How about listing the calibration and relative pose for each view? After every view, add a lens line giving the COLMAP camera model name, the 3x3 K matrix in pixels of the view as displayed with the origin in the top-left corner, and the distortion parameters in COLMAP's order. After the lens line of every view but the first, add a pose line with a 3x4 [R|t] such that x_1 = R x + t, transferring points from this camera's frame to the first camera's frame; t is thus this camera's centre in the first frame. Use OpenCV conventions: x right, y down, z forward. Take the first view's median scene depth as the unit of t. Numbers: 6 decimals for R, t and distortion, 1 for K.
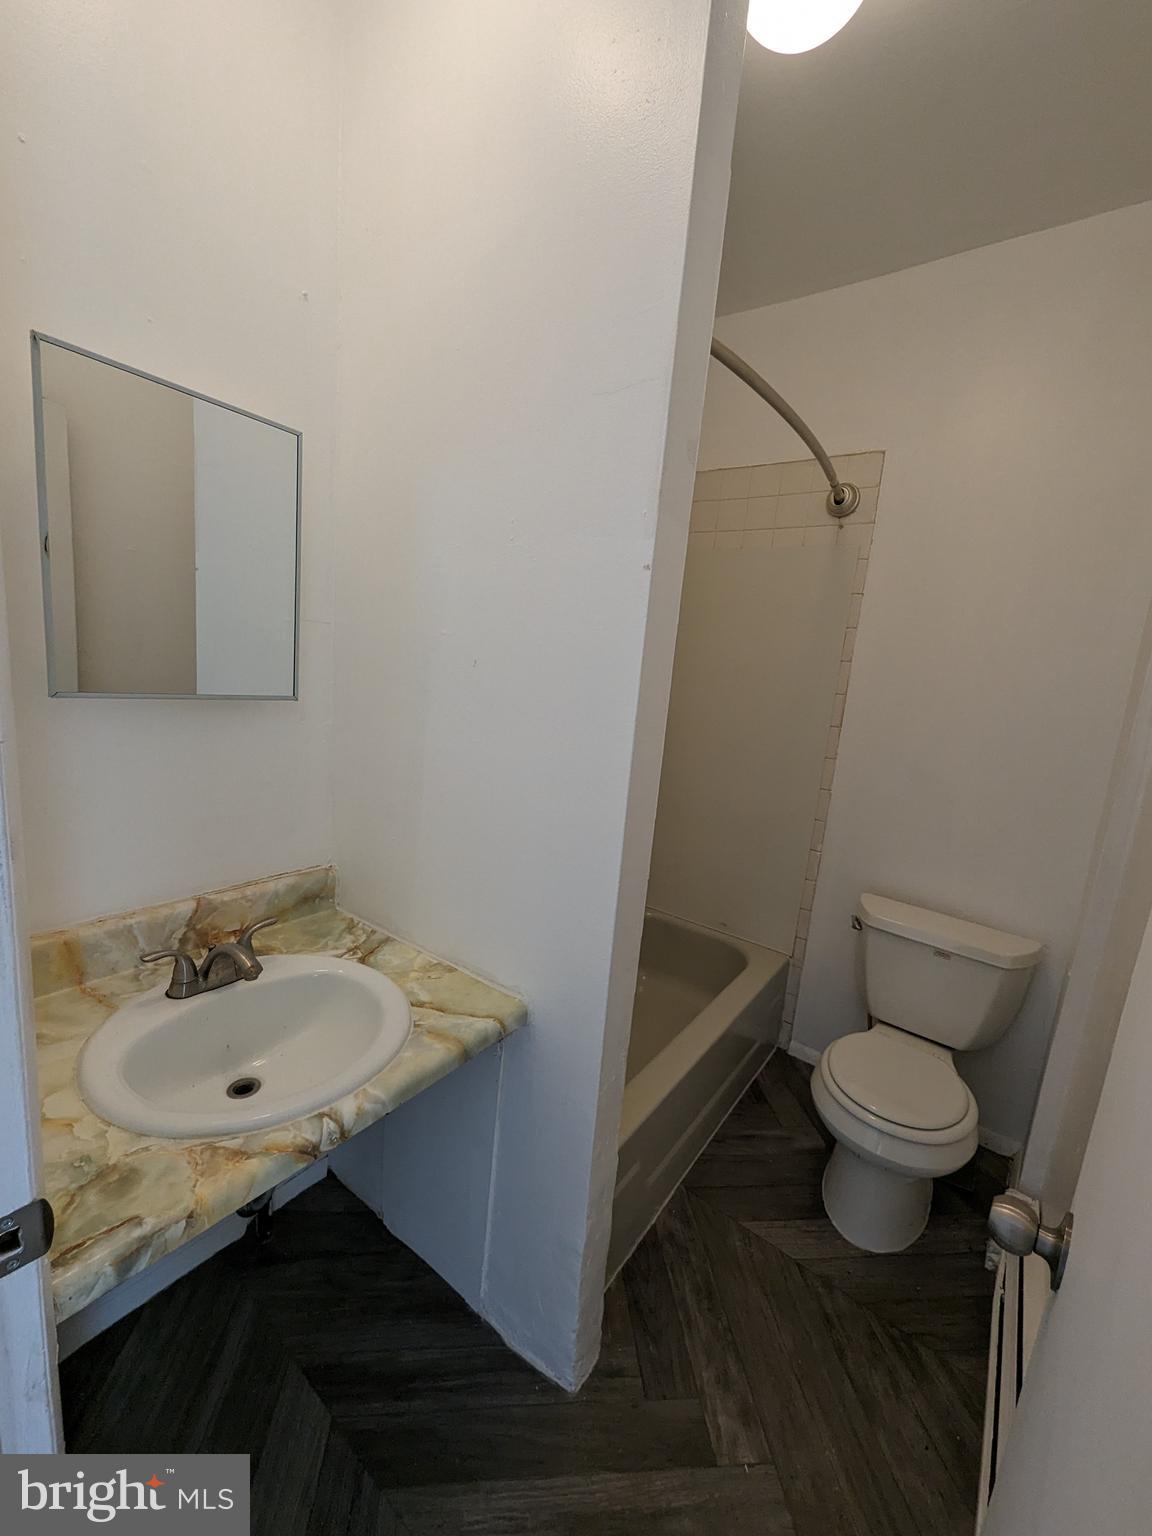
lens RADIAL K [[647.0, 0, 576.0], [0, 647.0, 768.0], [0, 0, 1]] dist [0.000814, 0.000064]
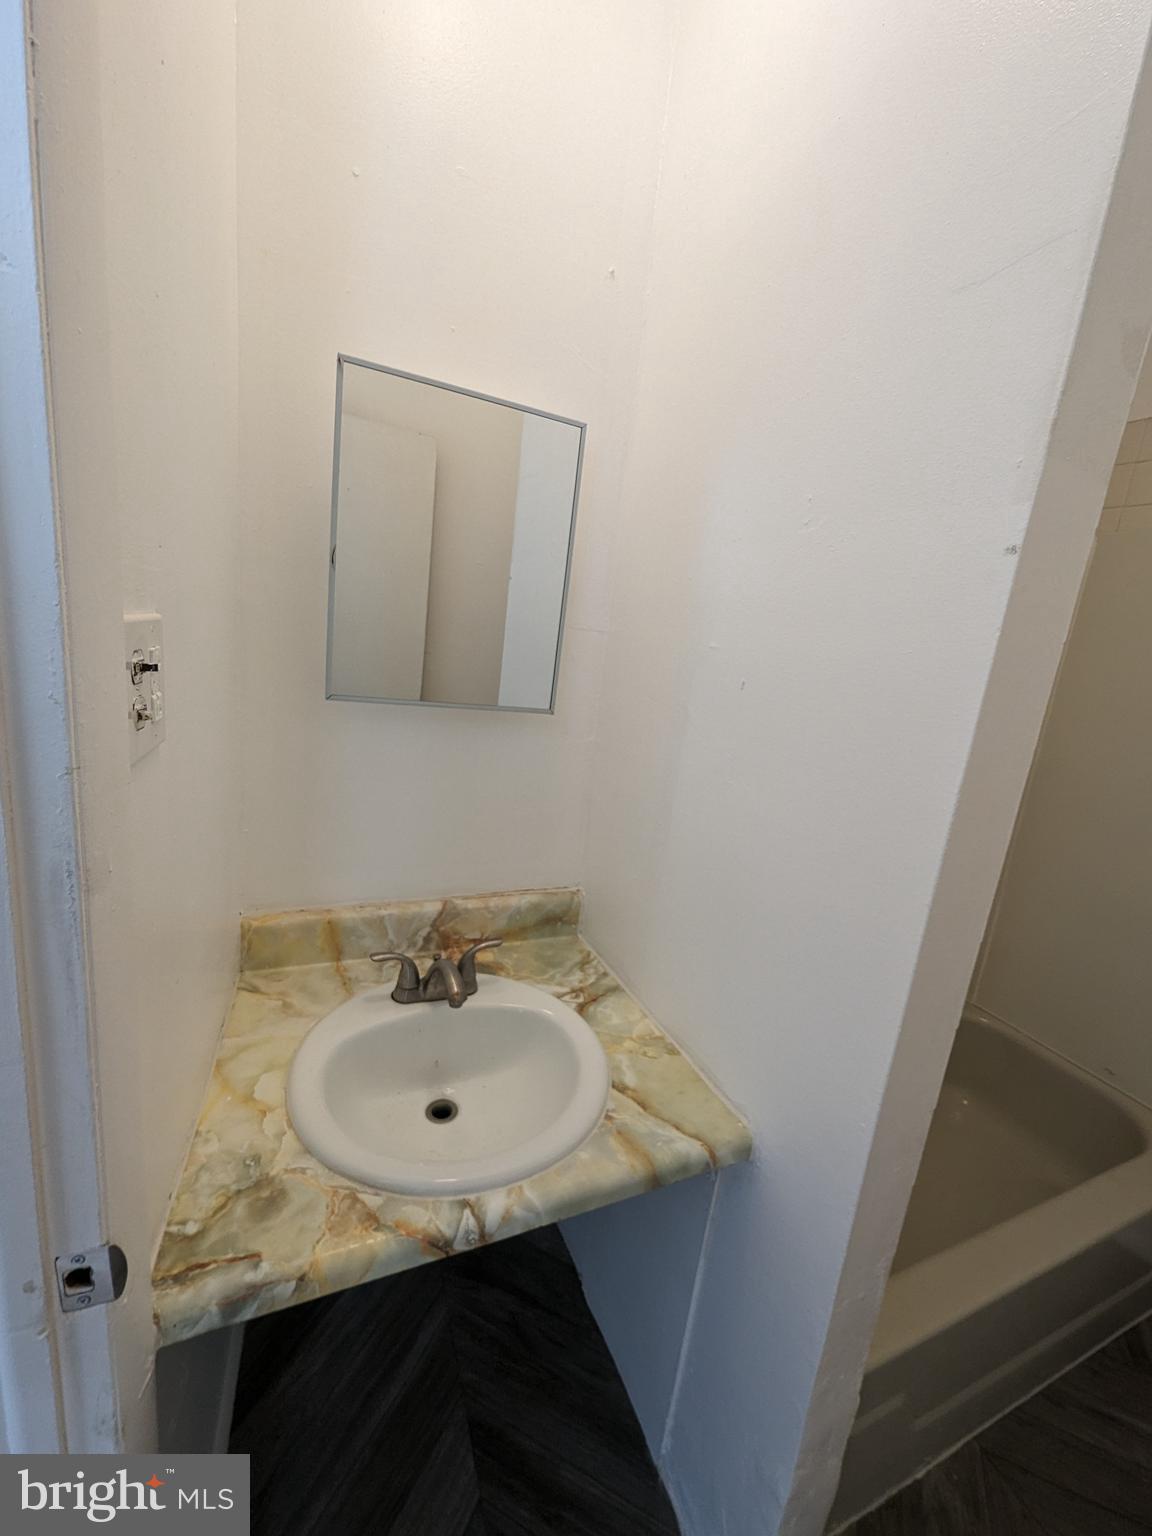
lens RADIAL K [[636.1, 0, 576.0], [0, 636.1, 768.0], [0, 0, 1]] dist [0.001617, 0.000522]
pose [[0.865000, 0.116047, -0.488168, 0.060948], [-0.118785, 0.992593, 0.025479, -0.059435], [0.487509, 0.035948, 0.872378, 0.234842]]
